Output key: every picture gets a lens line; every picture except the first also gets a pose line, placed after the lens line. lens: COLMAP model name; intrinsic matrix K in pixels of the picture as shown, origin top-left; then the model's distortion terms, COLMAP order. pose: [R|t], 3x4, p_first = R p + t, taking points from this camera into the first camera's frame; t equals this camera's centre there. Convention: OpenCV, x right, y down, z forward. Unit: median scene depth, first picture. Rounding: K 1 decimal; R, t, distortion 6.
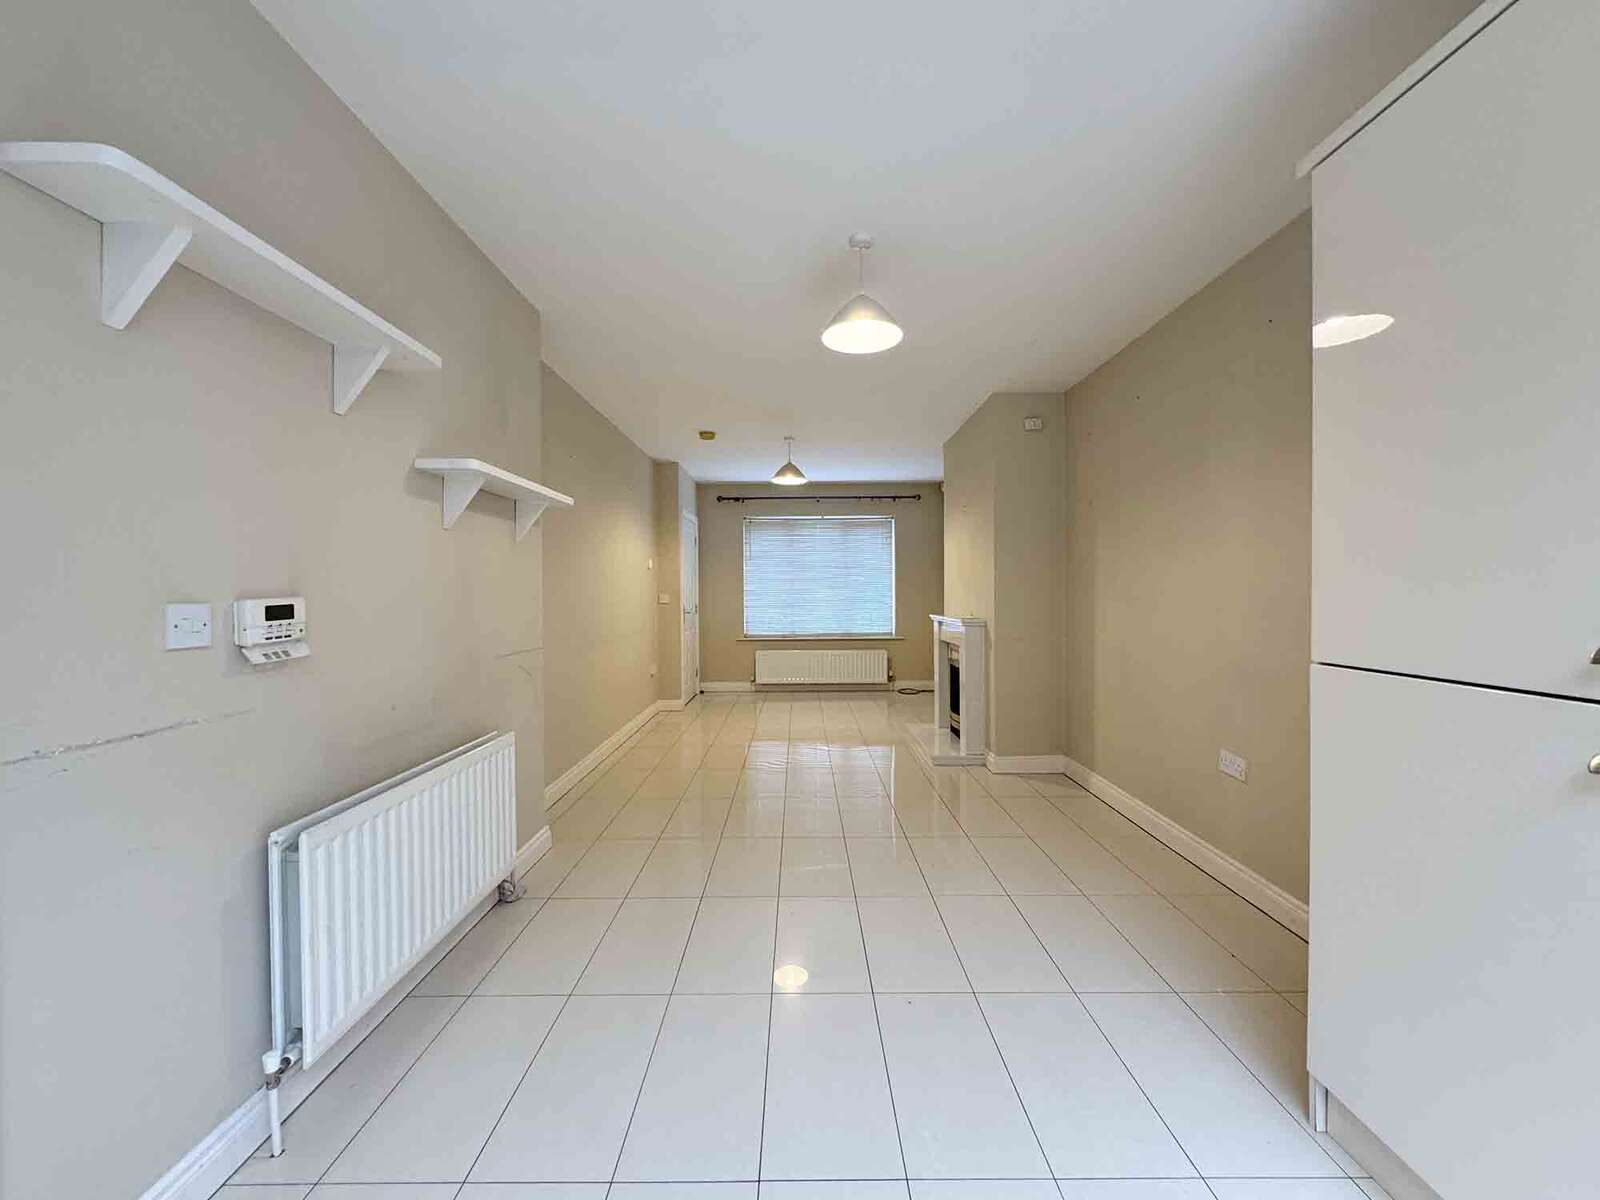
lens RADIAL K [[636.0, 0, 798.3], [0, 636.0, 600.2], [0, 0, 1]] dist [-0.002334, -0.000049]
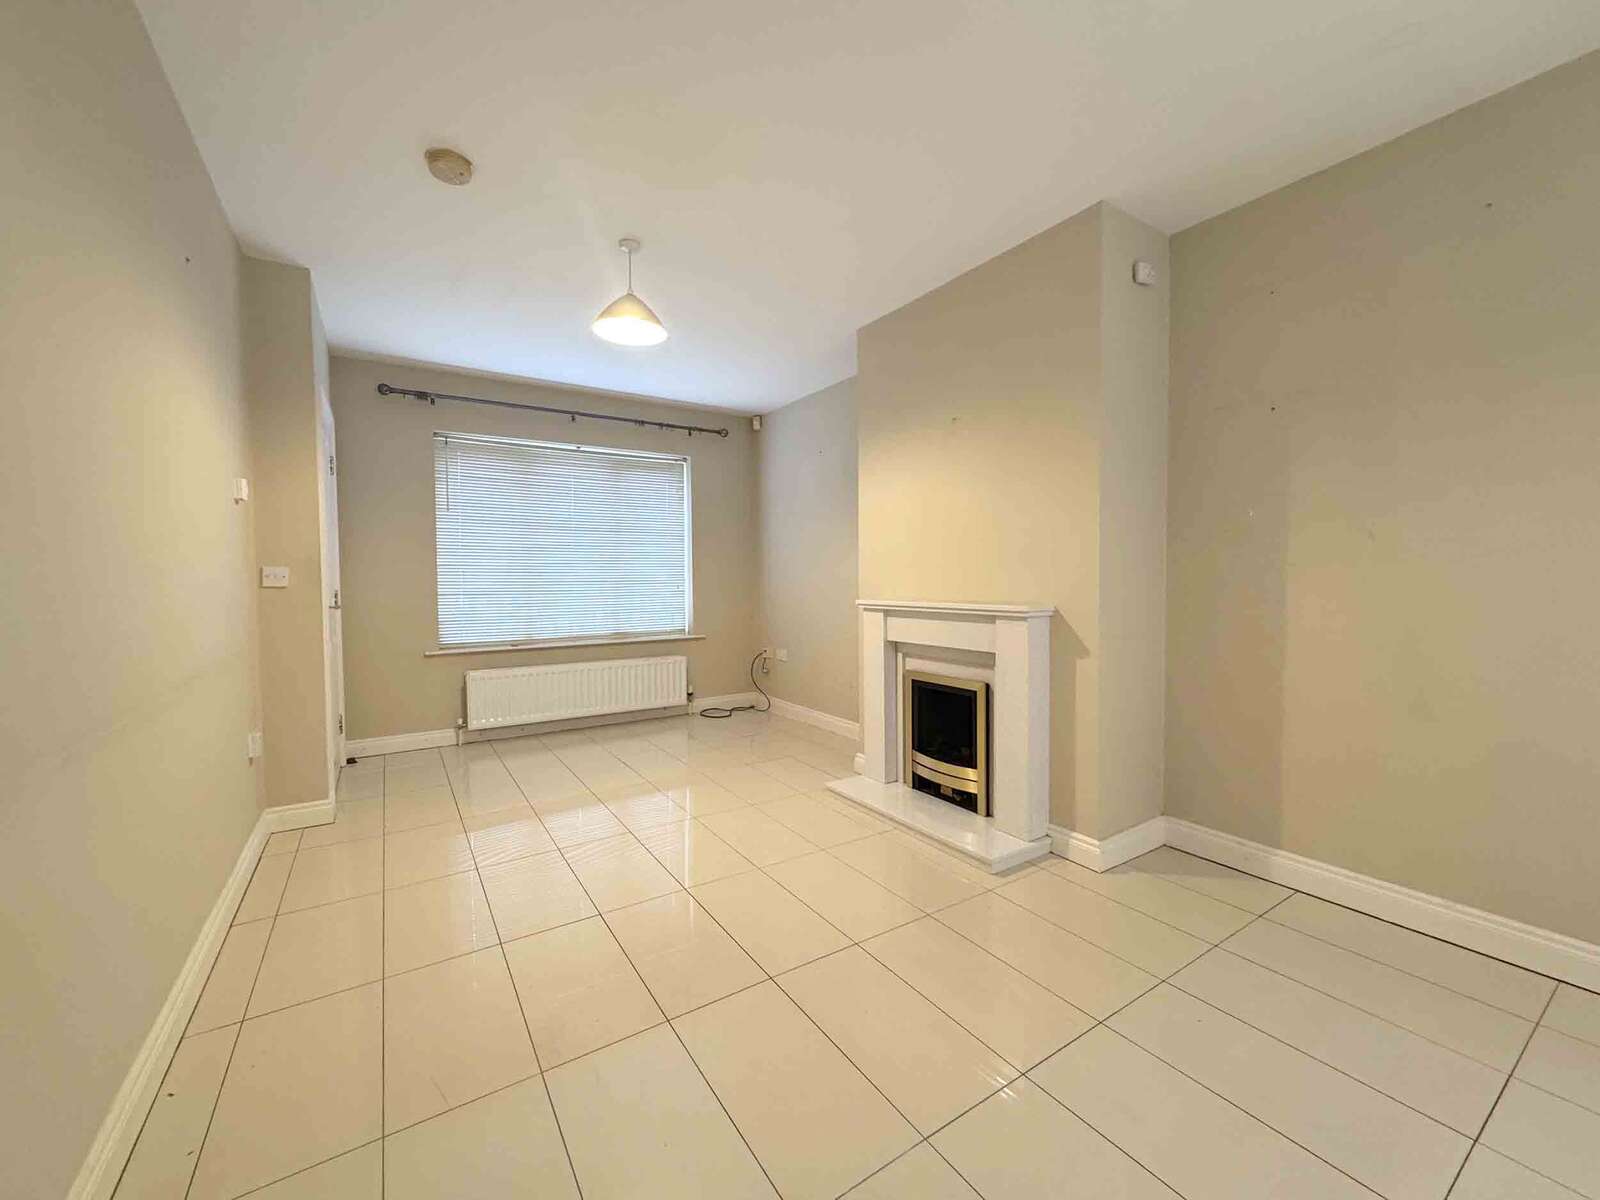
lens RADIAL K [[636.0, 0, 798.3], [0, 636.0, 600.2], [0, 0, 1]] dist [-0.002334, -0.000049]
pose [[0.837459, -0.018579, 0.546184, -0.130087], [0.008125, 0.999735, 0.021550, 0.006513], [-0.546440, -0.013610, 0.837388, 0.381835]]
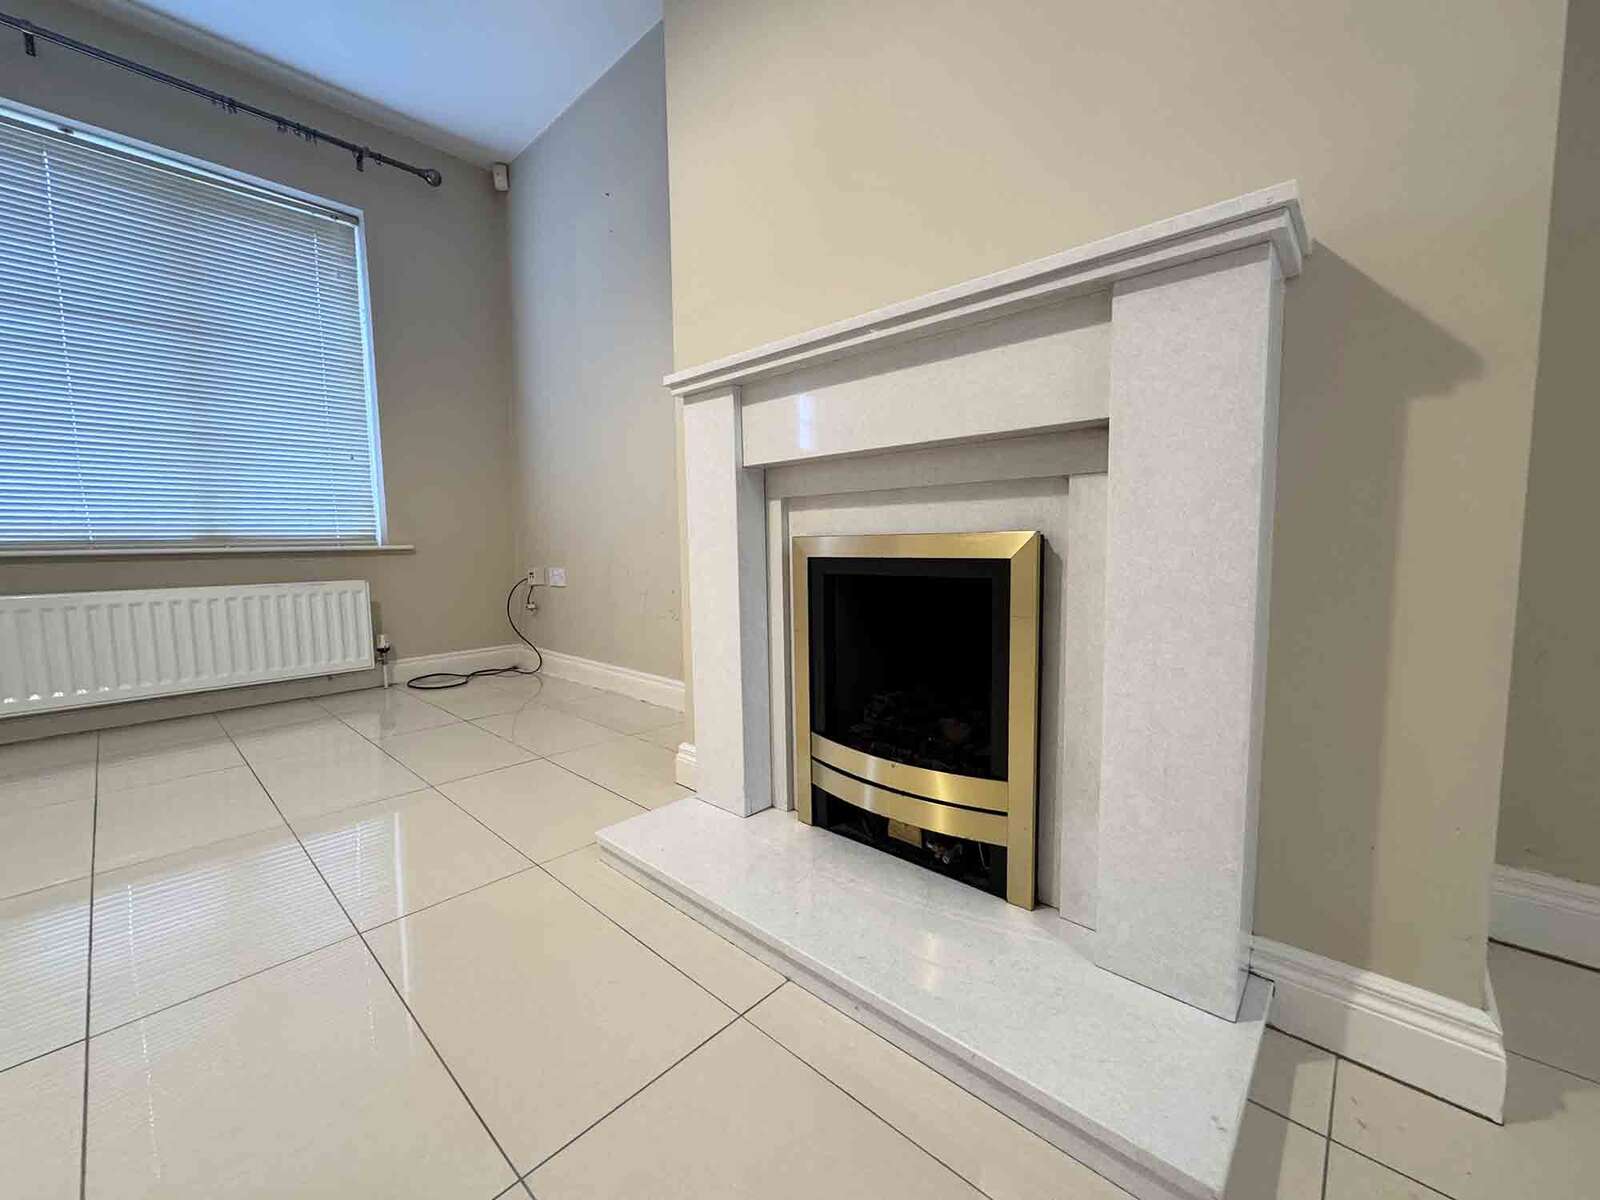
lens RADIAL K [[636.0, 0, 798.3], [0, 636.0, 600.2], [0, 0, 1]] dist [-0.002334, -0.000049]
pose [[0.675006, -0.068980, 0.734581, 0.037938], [0.016017, 0.996755, 0.078881, 0.066849], [-0.737638, -0.041479, 0.673921, 0.583108]]
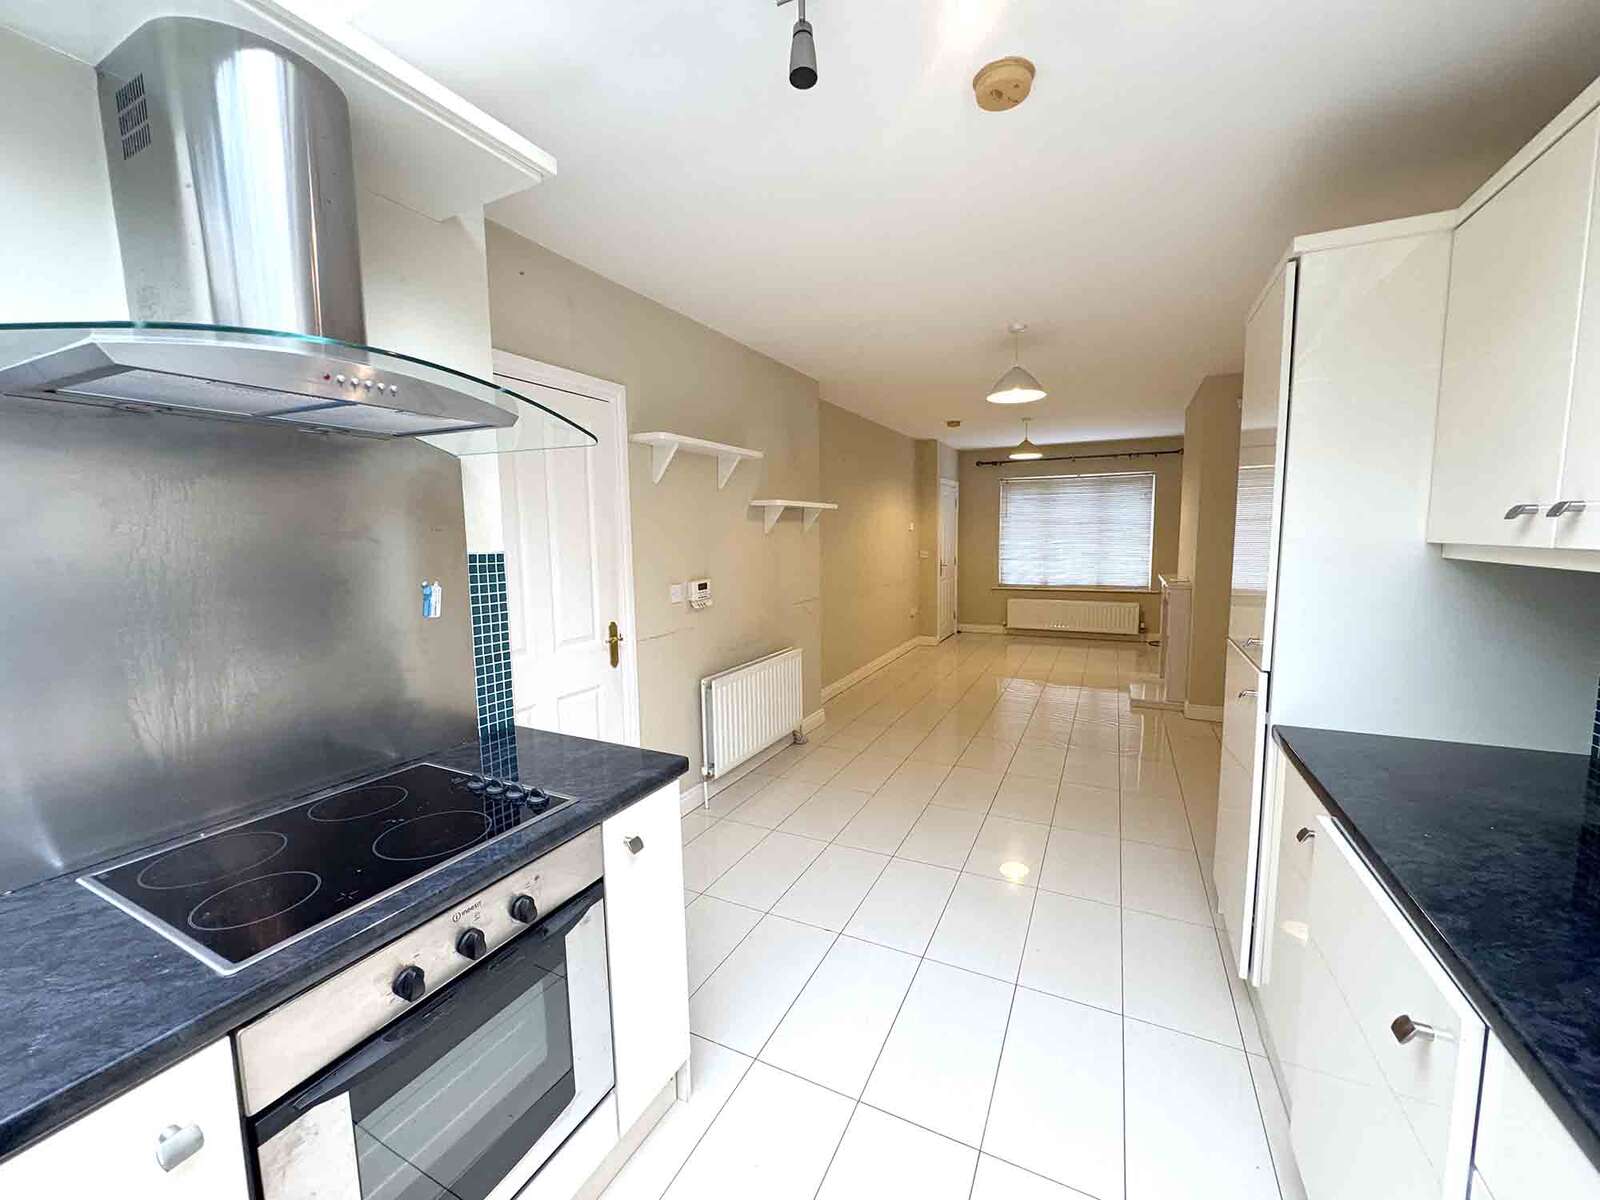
lens RADIAL K [[636.0, 0, 798.3], [0, 636.0, 600.2], [0, 0, 1]] dist [-0.002334, -0.000049]
pose [[0.896837, 0.040699, -0.440484, 0.099349], [0.002925, 0.995191, 0.097906, -0.030257], [0.442351, -0.089094, 0.892406, -0.176292]]
